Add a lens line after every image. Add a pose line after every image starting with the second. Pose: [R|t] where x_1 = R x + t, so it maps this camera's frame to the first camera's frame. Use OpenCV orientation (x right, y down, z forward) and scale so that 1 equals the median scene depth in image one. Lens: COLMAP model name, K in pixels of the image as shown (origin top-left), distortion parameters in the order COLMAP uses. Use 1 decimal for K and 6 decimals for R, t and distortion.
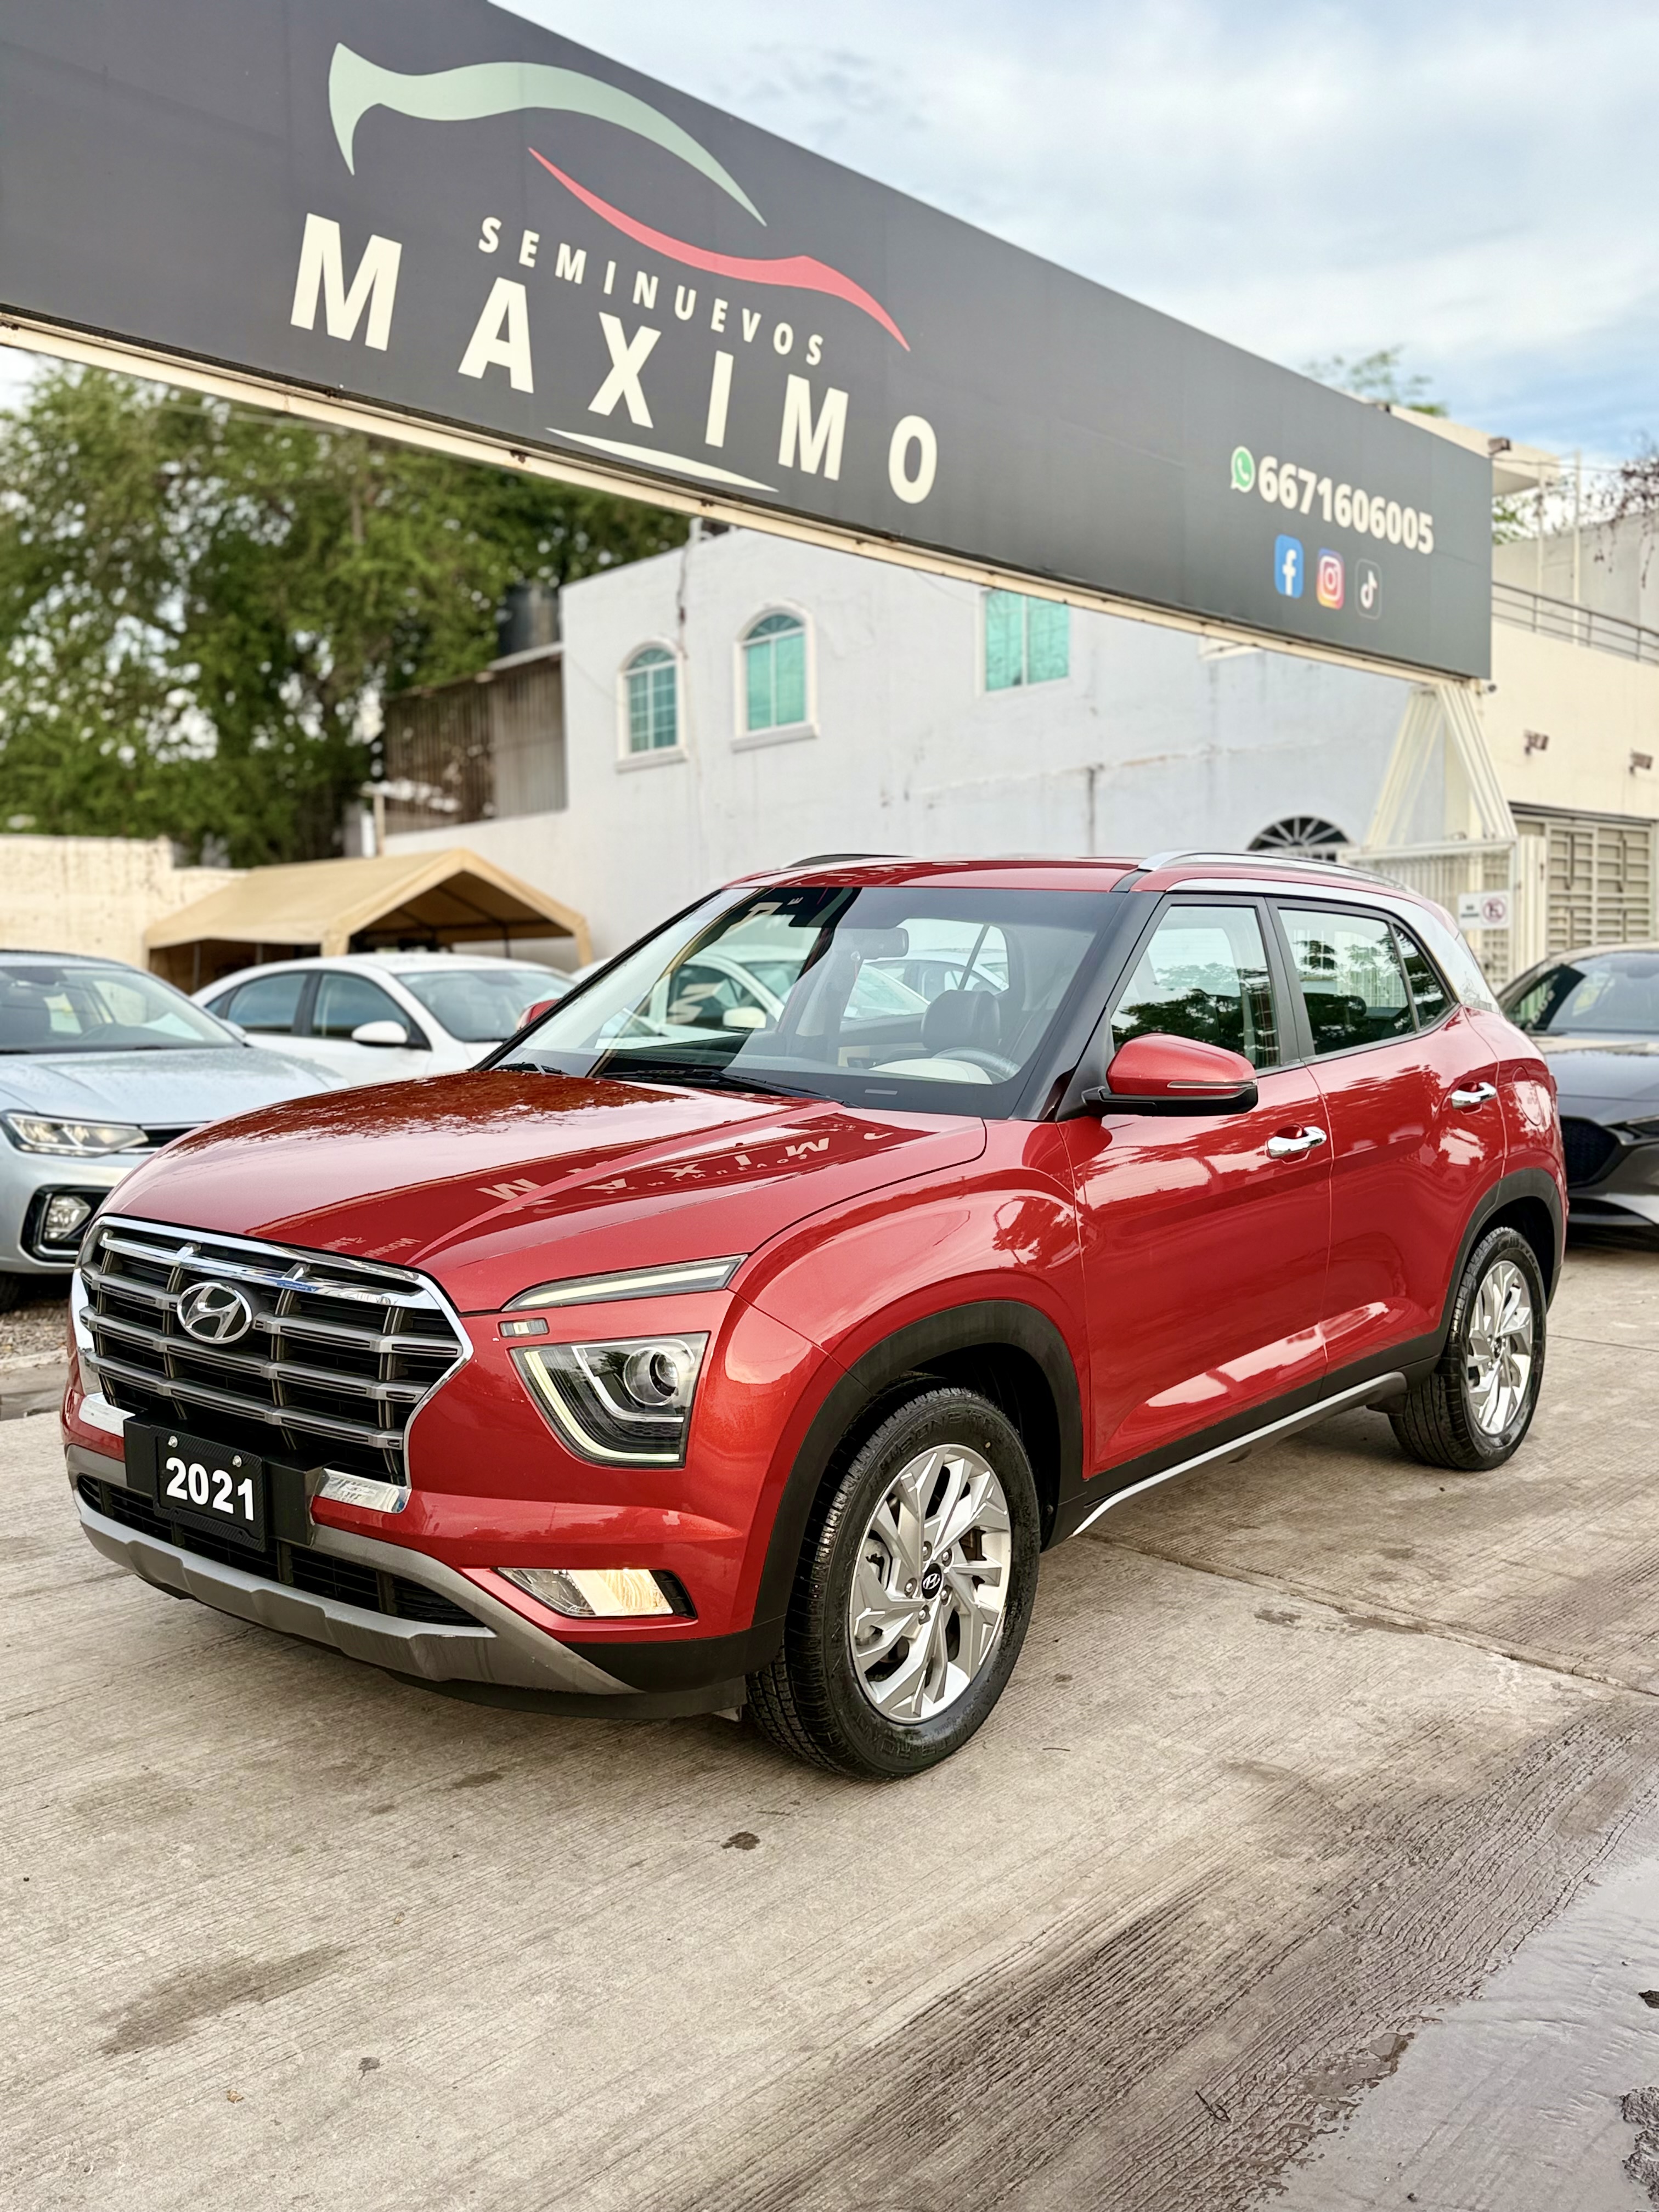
lens RADIAL K [[1954.3, 0, 820.2], [0, 1954.3, 1109.7], [0, 0, 1]] dist [0.163070, -0.329179]
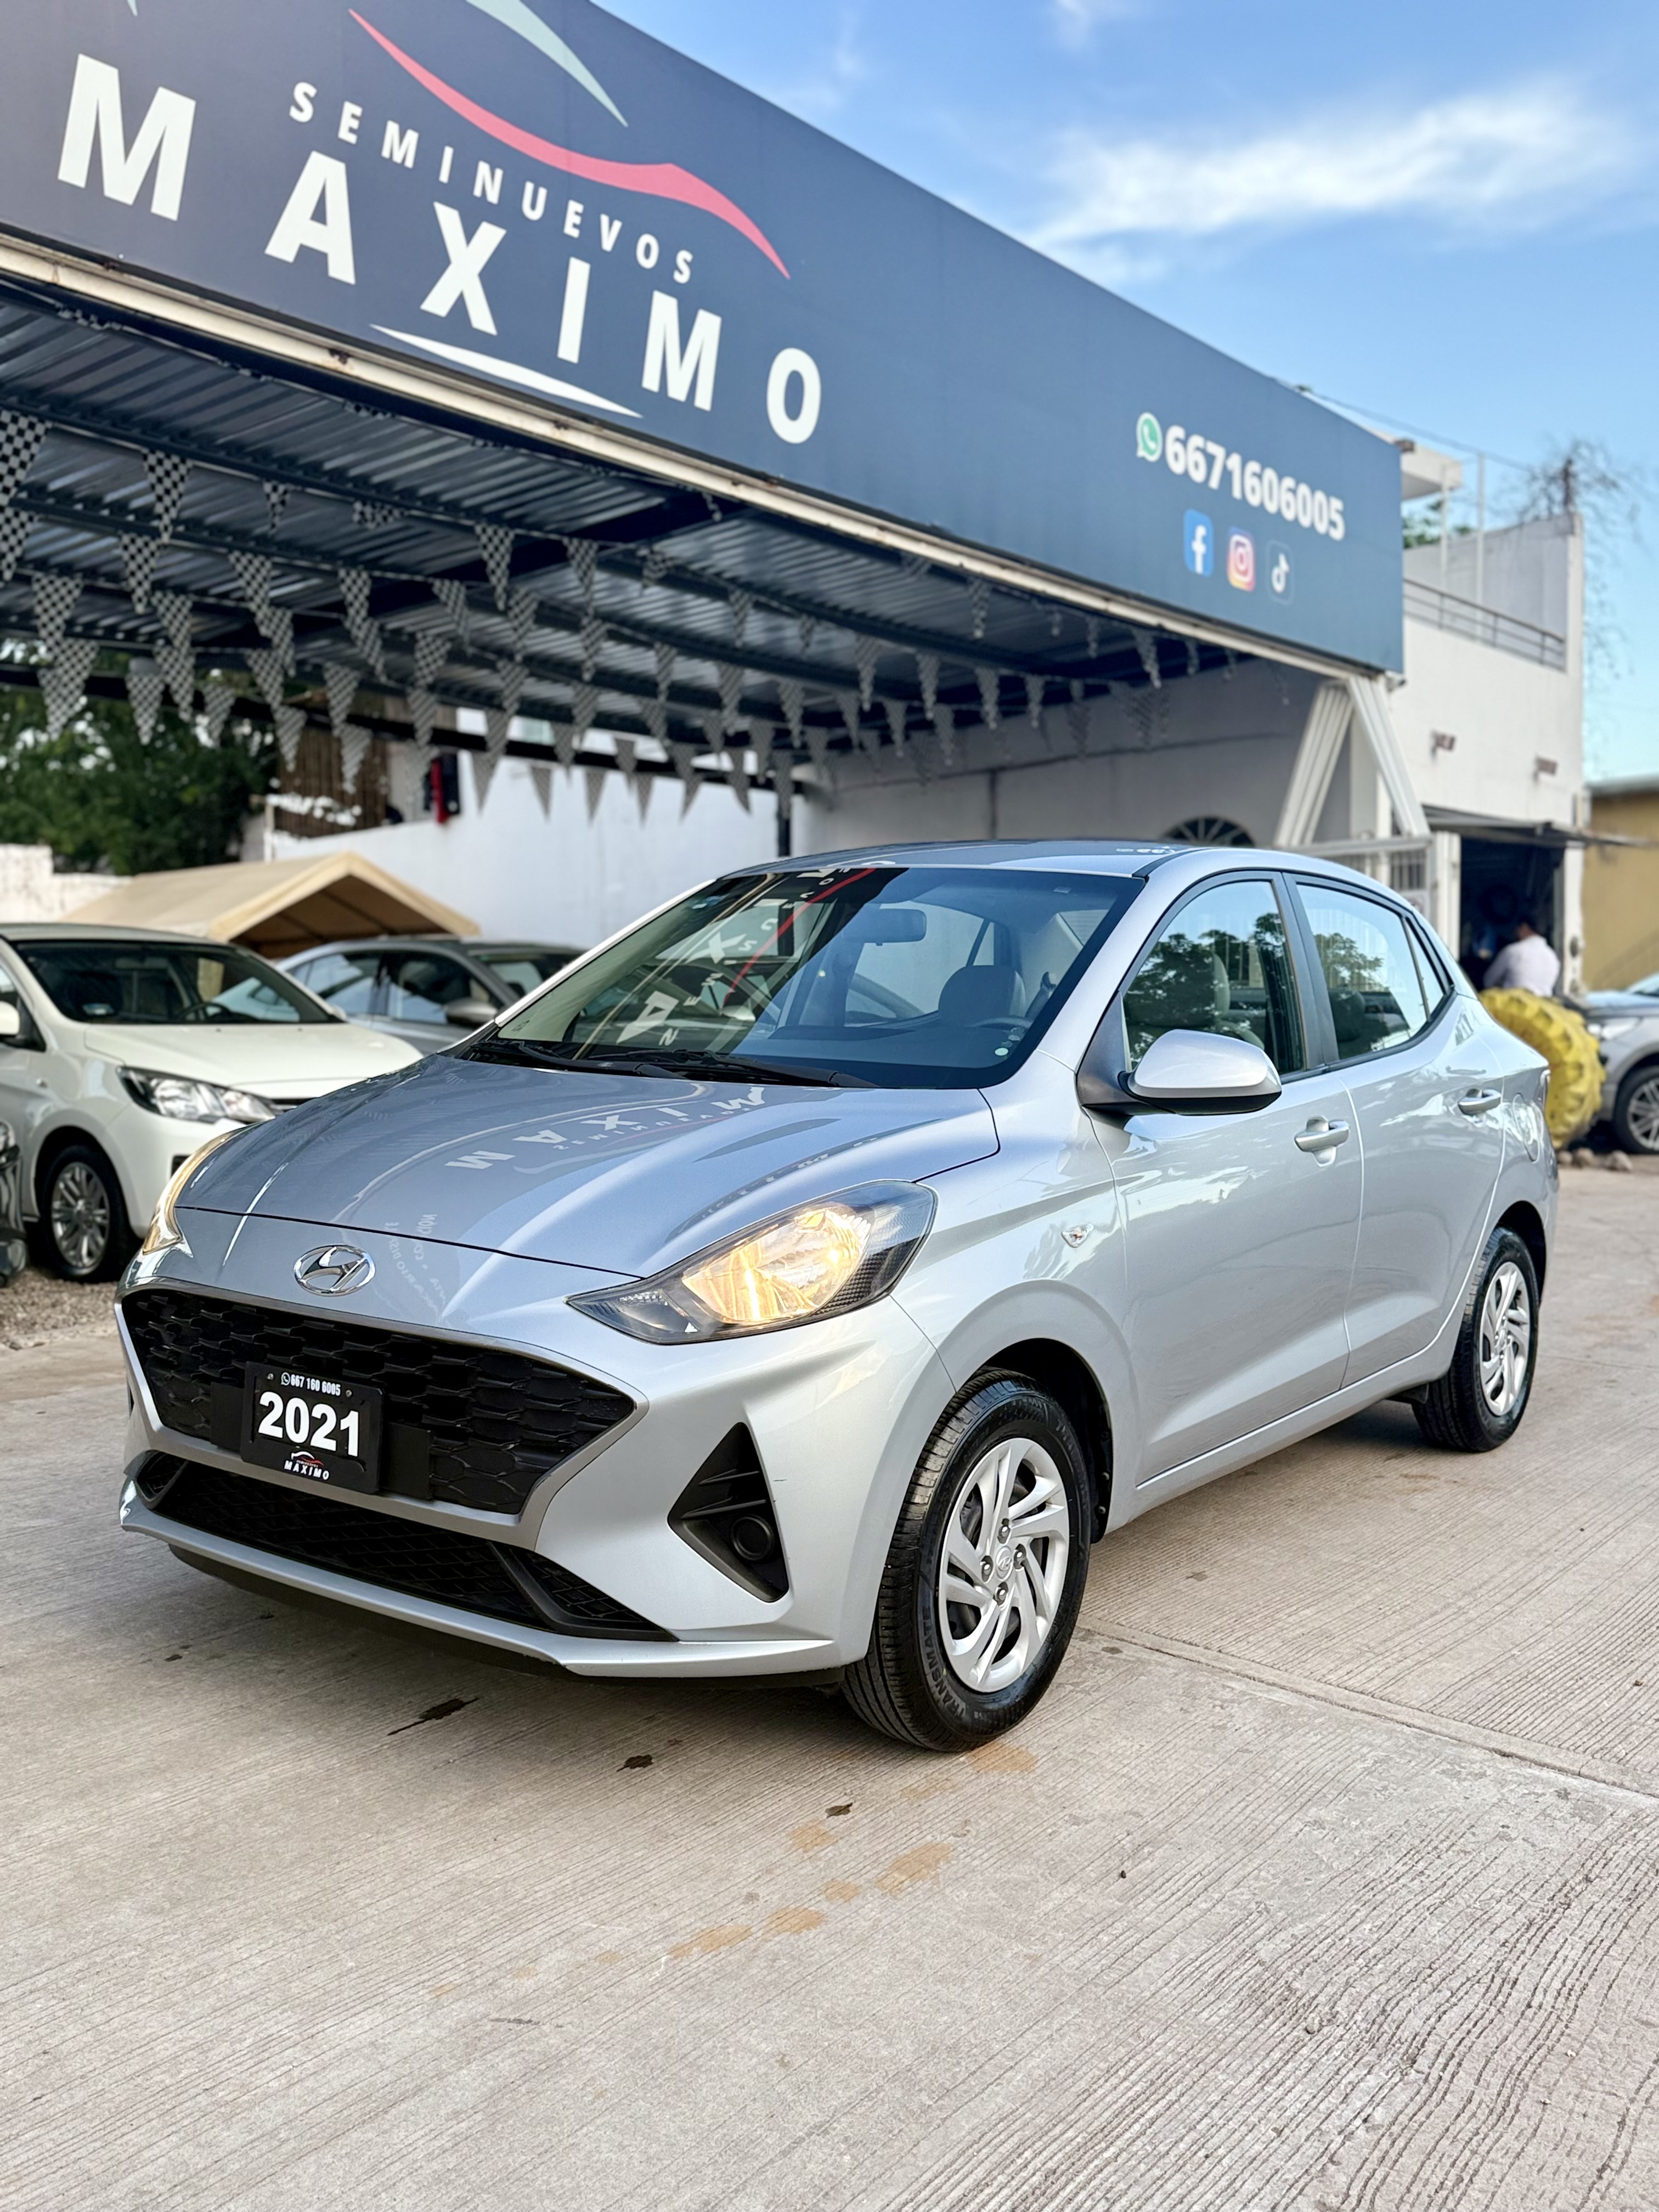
lens RADIAL K [[1926.4, 0, 825.7], [0, 1926.4, 1130.9], [0, 0, 1]] dist [0.014233, -0.013245]
pose [[0.998919, 0.001145, 0.046469, 0.014991], [-0.001081, 0.999998, -0.001400, 0.009472], [-0.046471, 0.001348, 0.998919, 0.080440]]
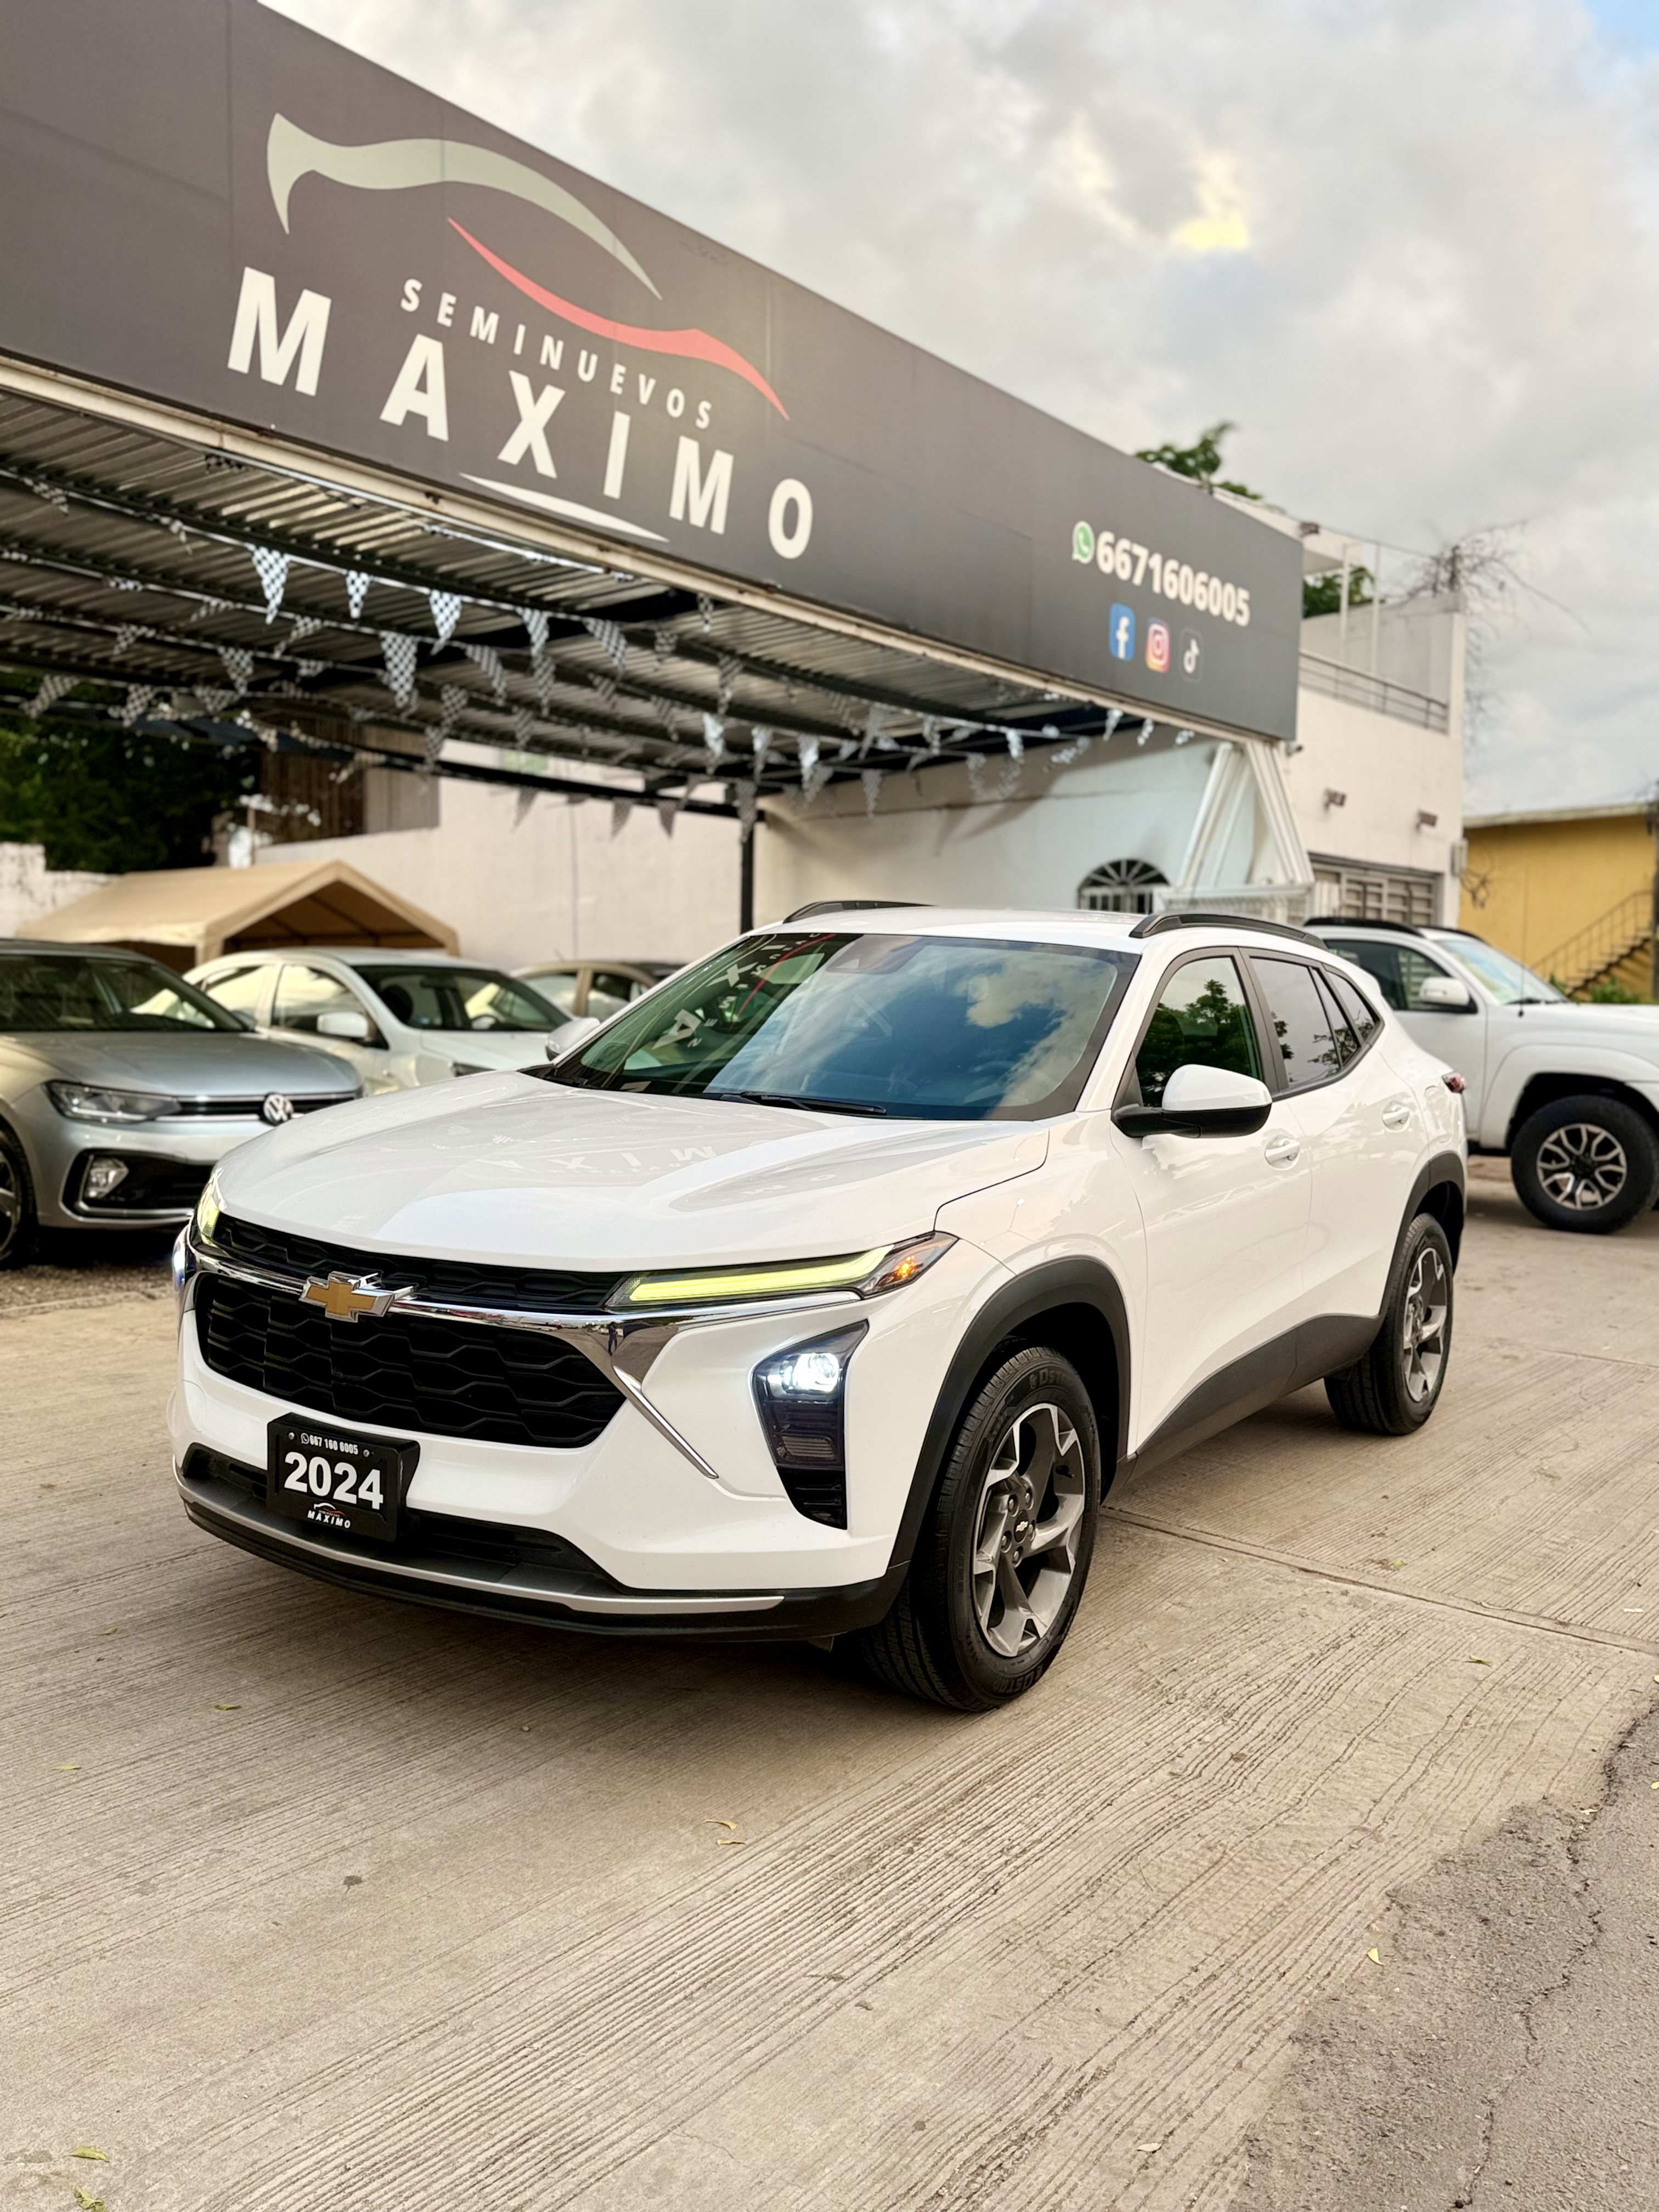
lens RADIAL K [[1863.8, 0, 838.0], [0, 1863.8, 1113.5], [0, 0, 1]] dist [0.164168, -0.337238]
pose [[0.995628, 0.021408, 0.090925, -0.011022], [-0.020743, 0.999751, -0.008256, 0.006364], [-0.091079, 0.006334, 0.995824, -0.029412]]
